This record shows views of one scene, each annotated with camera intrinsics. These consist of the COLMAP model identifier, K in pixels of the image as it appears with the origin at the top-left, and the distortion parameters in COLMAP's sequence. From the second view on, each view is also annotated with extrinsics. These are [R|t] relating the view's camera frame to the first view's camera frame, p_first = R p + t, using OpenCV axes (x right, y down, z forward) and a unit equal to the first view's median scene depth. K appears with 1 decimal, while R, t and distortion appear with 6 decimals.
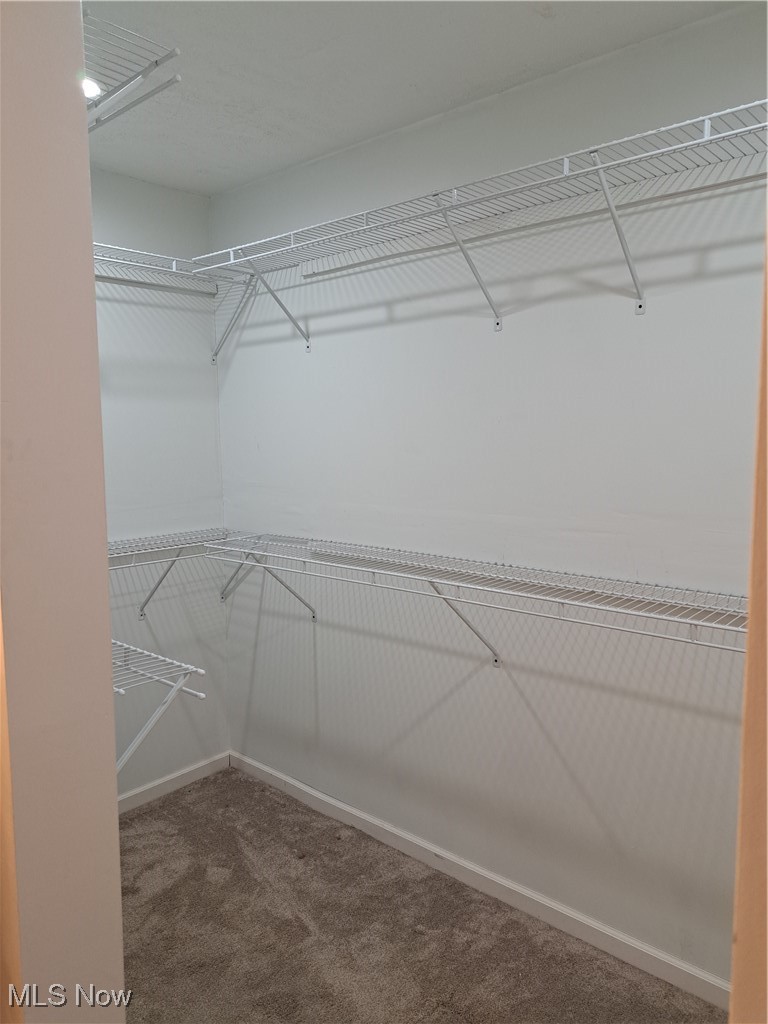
lens RADIAL K [[712.5, 0, 384.0], [0, 712.5, 512.0], [0, 0, 1]] dist [-0.000646, -0.001655]
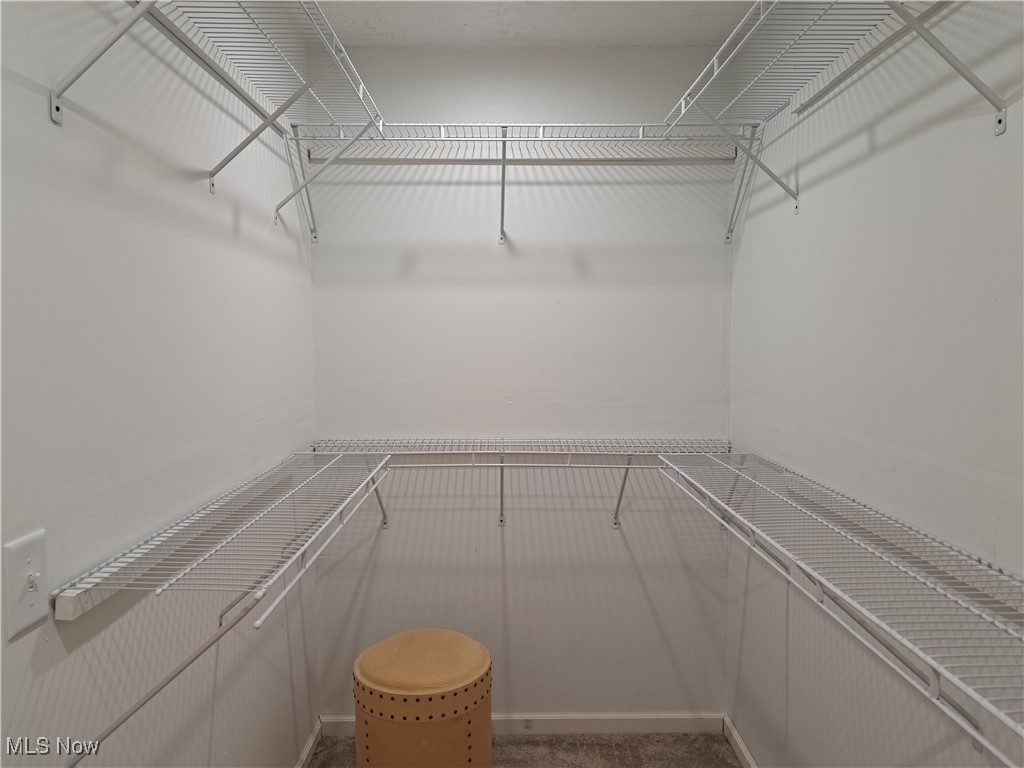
lens RADIAL K [[727.5, 0, 512.0], [0, 727.5, 384.0], [0, 0, 1]] dist [0.077863, -0.136737]
pose [[0.666292, 0.062064, -0.743103, 0.247650], [-0.091103, 0.995840, 0.001486, -0.021879], [0.740105, 0.066709, 0.669175, 0.257204]]
